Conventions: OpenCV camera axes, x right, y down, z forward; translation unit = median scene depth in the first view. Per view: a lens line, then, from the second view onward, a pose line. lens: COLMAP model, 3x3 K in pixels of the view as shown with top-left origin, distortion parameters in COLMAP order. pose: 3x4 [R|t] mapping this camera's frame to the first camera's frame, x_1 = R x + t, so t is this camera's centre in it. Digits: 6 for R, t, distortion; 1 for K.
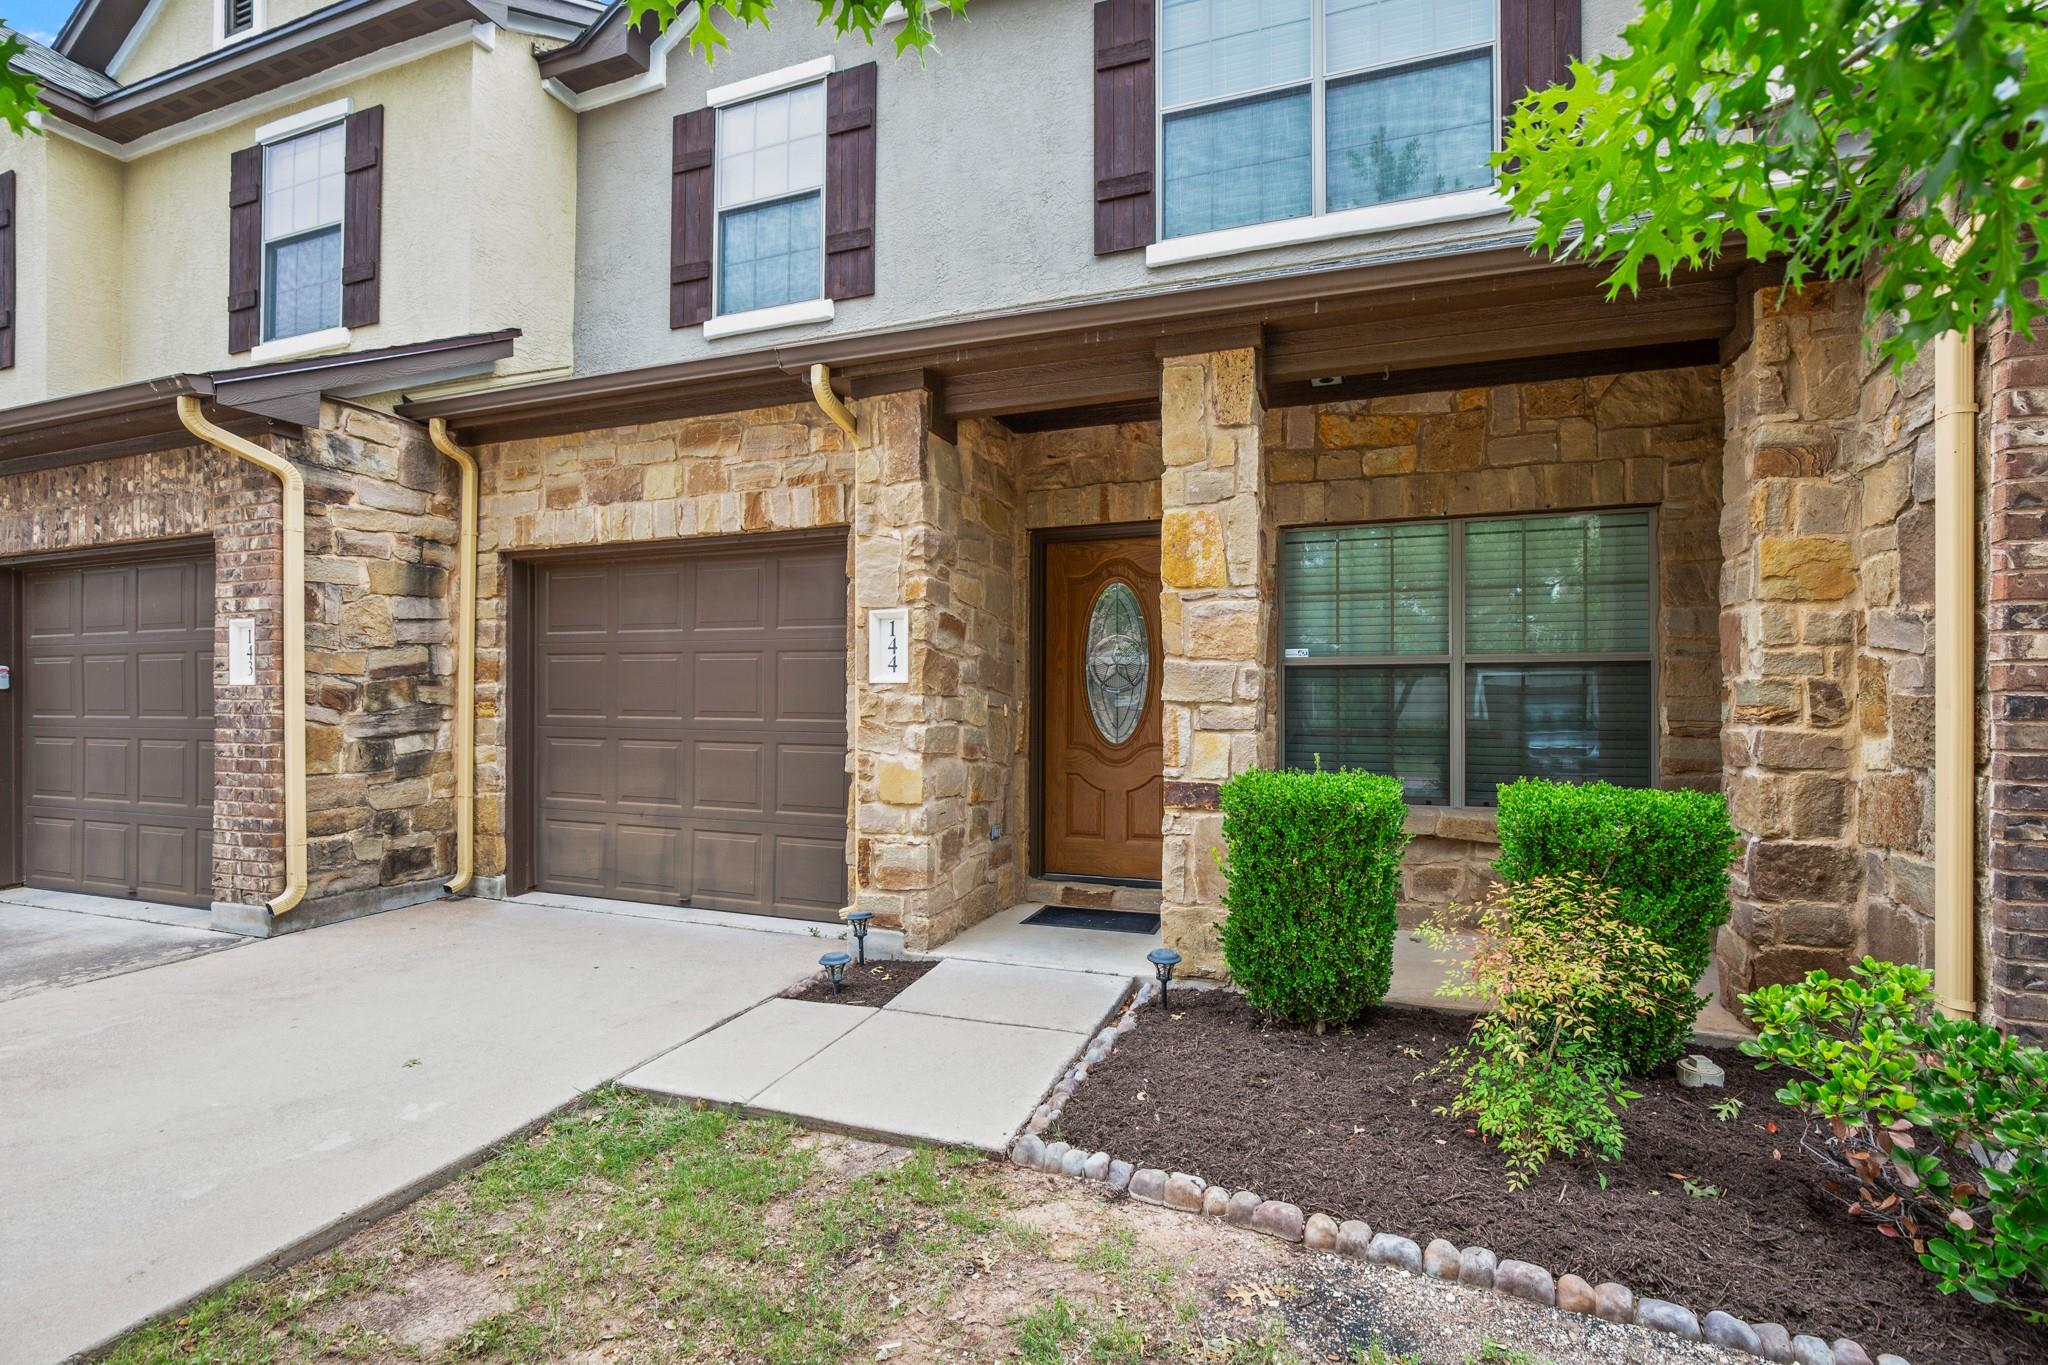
lens RADIAL K [[944.3, 0, 1015.3], [0, 944.3, 702.6], [0, 0, 1]] dist [-0.027081, 0.006385]
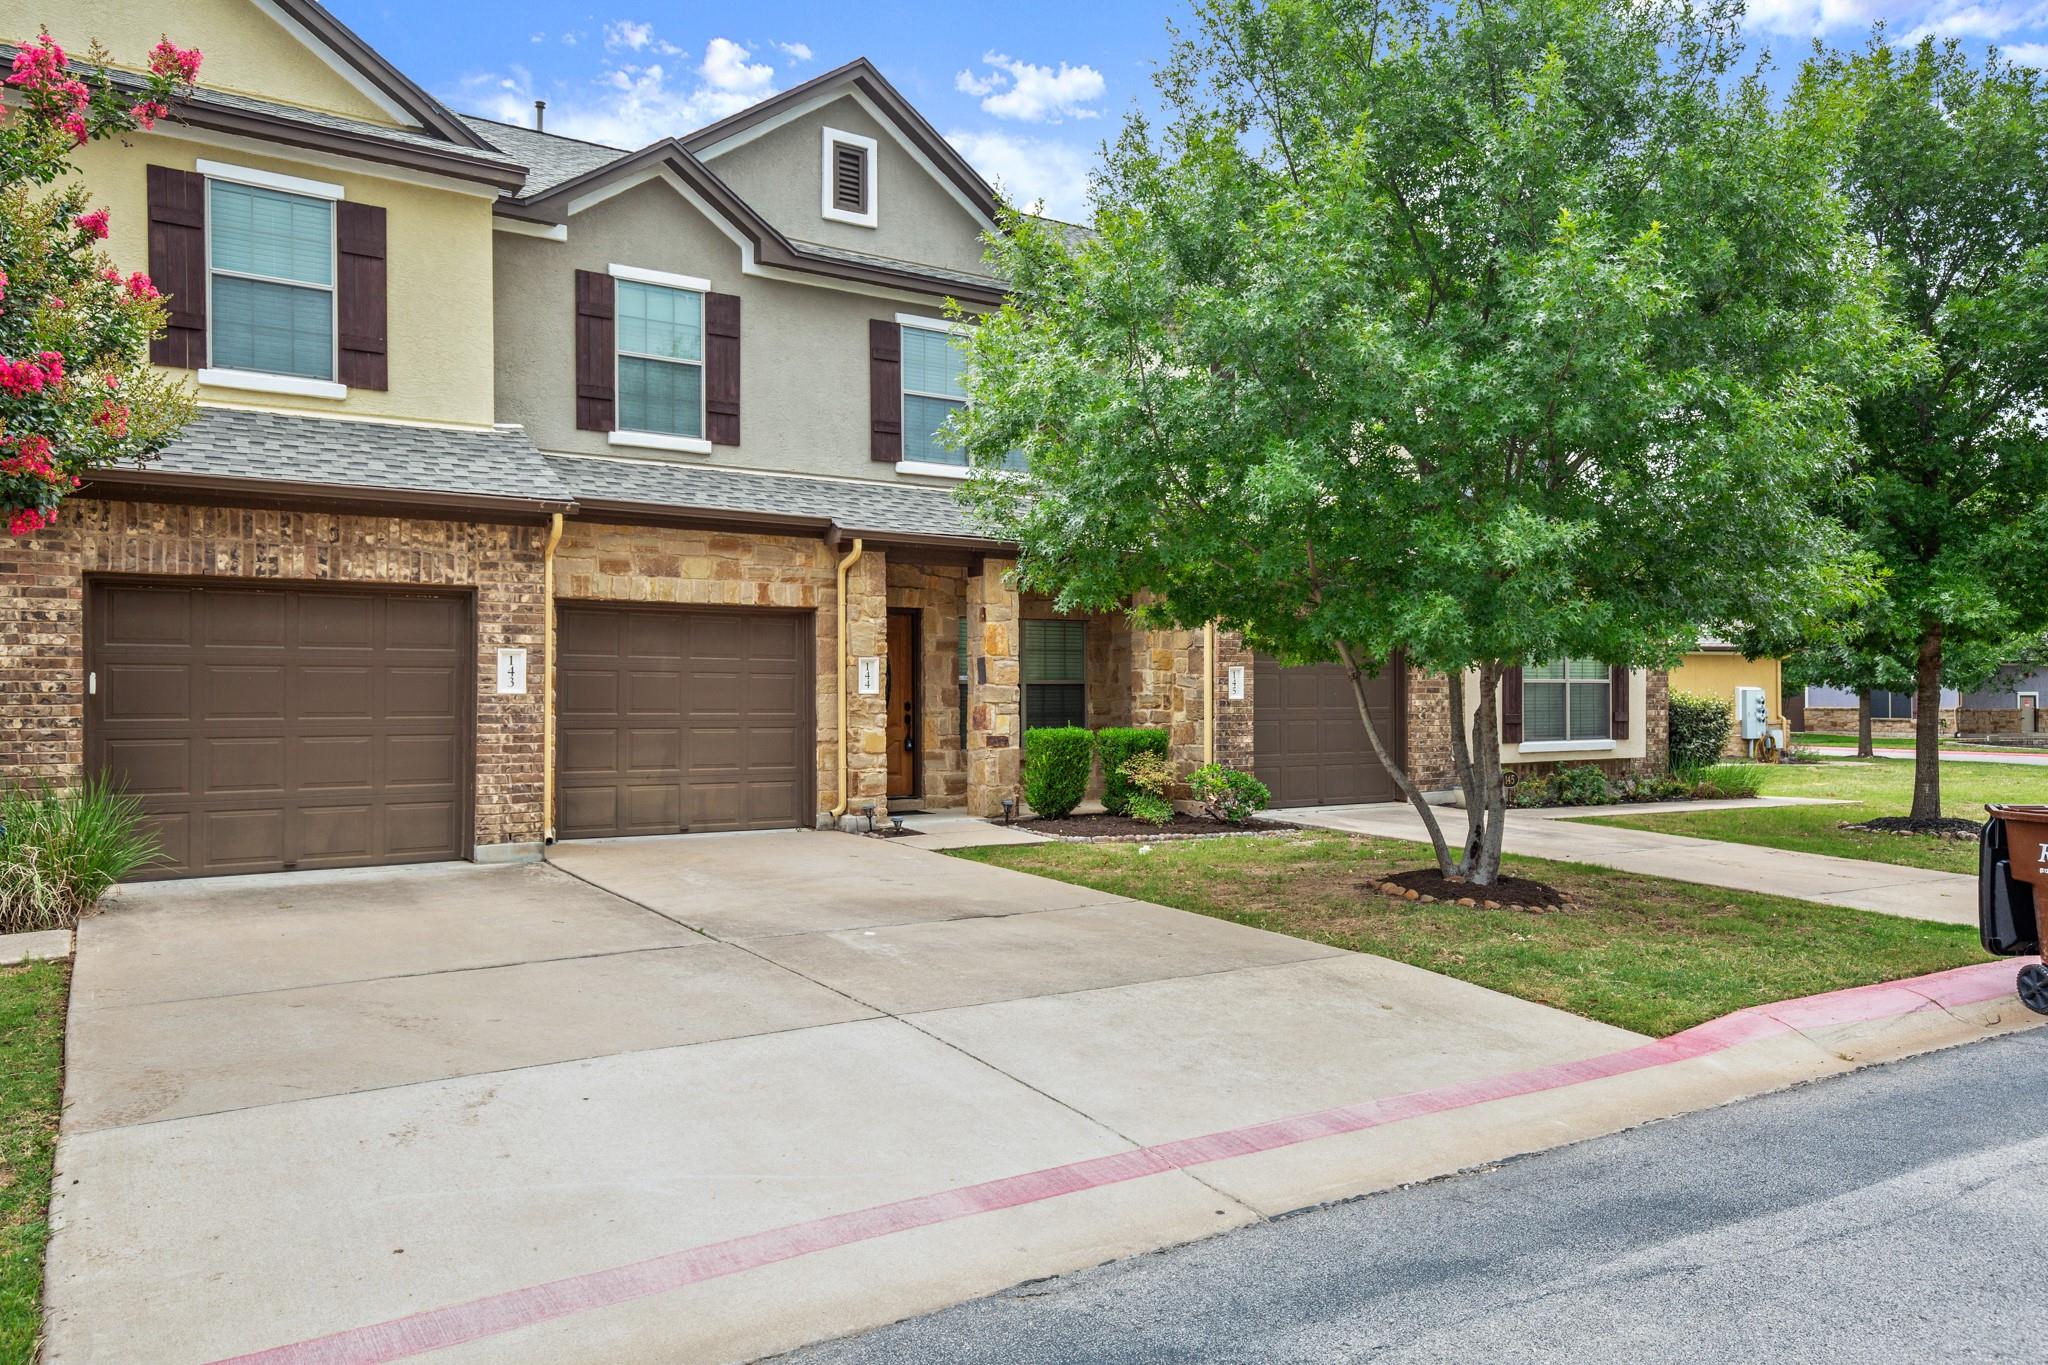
lens RADIAL K [[1438.8, 0, 1028.4], [0, 1438.8, 682.6], [0, 0, 1]] dist [-0.025618, -0.005002]
pose [[0.595782, 0.005600, 0.803127, -2.022138], [0.001005, 0.999970, -0.007718, -0.016932], [-0.803146, 0.005405, 0.595758, -0.937318]]
